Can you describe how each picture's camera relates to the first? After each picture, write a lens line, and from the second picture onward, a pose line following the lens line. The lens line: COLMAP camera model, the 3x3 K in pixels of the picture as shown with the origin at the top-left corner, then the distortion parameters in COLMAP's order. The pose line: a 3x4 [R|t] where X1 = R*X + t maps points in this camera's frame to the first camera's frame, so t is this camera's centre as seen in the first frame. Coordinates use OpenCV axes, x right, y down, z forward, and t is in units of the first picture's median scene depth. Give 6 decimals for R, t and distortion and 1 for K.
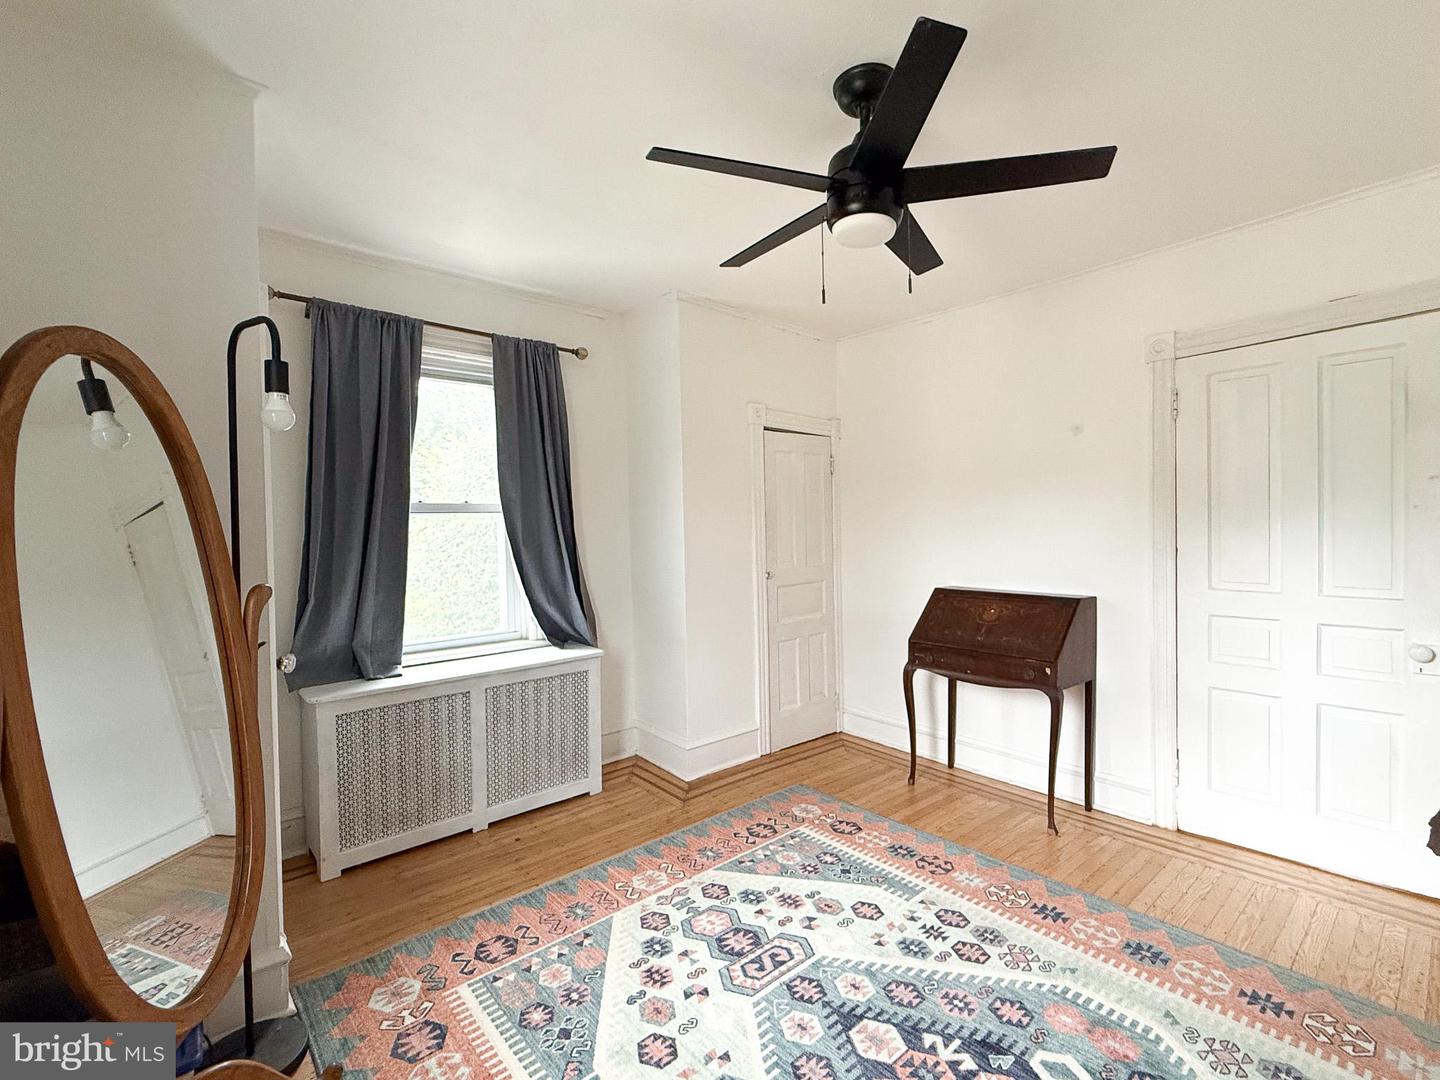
lens RADIAL K [[648.5, 0, 716.6], [0, 648.5, 541.0], [0, 0, 1]] dist [0.001062, 0.000246]
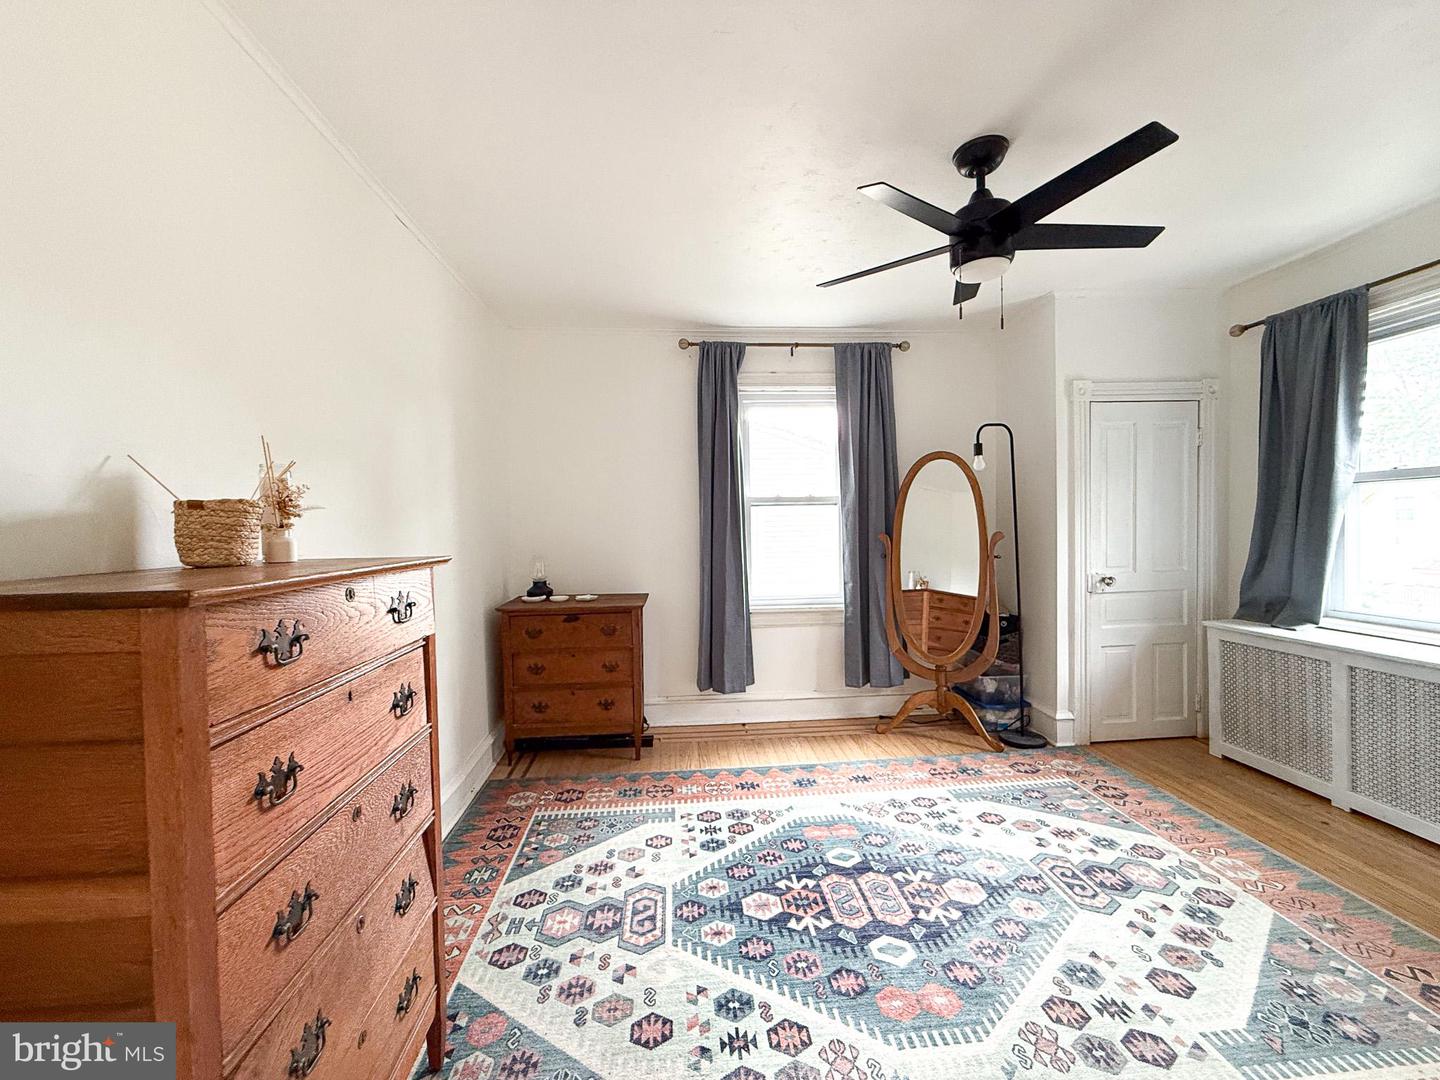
lens RADIAL K [[581.0, 0, 721.2], [0, 581.0, 538.6], [0, 0, 1]] dist [-0.001270, -0.000147]
pose [[-0.592222, 0.046144, -0.804452, 1.131279], [0.013963, 0.998797, 0.047013, -0.016043], [0.805654, 0.016609, -0.592154, 0.990239]]
